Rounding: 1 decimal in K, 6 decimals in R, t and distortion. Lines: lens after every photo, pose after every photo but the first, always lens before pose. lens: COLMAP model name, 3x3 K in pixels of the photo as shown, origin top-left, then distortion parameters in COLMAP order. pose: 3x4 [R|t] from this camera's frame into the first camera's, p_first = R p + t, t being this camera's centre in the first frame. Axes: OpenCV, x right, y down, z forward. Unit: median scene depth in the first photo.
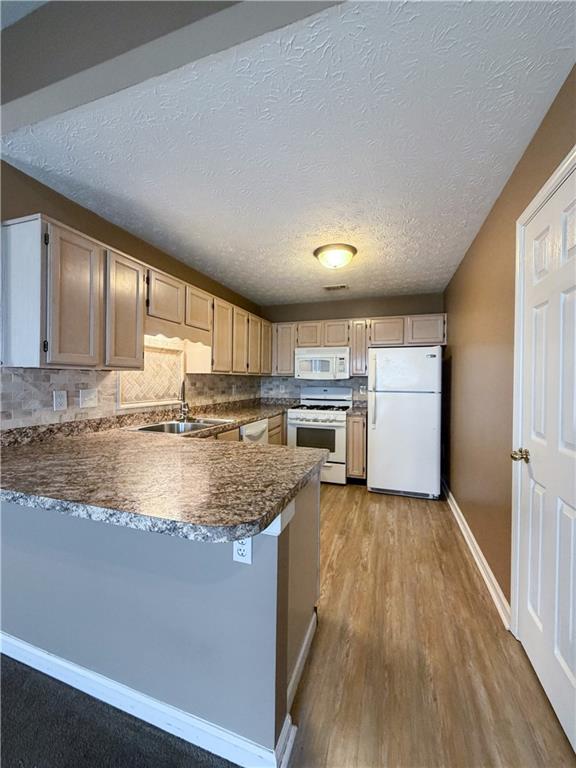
lens RADIAL K [[305.8, 0, 287.8], [0, 305.8, 381.5], [0, 0, 1]] dist [-0.001423, -0.000452]
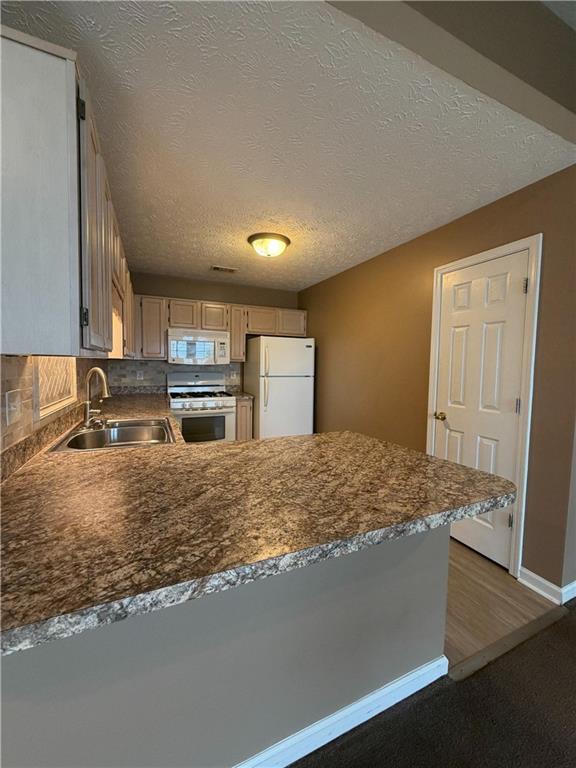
lens RADIAL K [[305.8, 0, 288.6], [0, 305.8, 381.5], [0, 0, 1]] dist [-0.001423, -0.000452]
pose [[0.727924, -0.035959, 0.684715, -0.428813], [-0.007486, 0.998148, 0.060377, -0.017196], [-0.685617, -0.049076, 0.726306, 0.168847]]
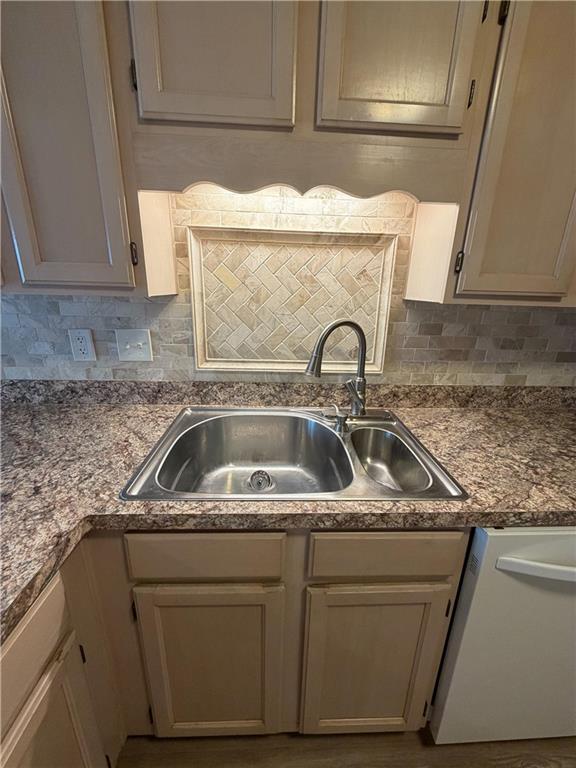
lens RADIAL K [[305.8, 0, 289.4], [0, 305.8, 381.0], [0, 0, 1]] dist [-0.001423, -0.000452]
pose [[0.368978, 0.270106, -0.889324, -0.017834], [-0.027156, 0.959565, 0.280173, -0.030346], [0.929041, -0.079227, 0.361393, 0.681819]]
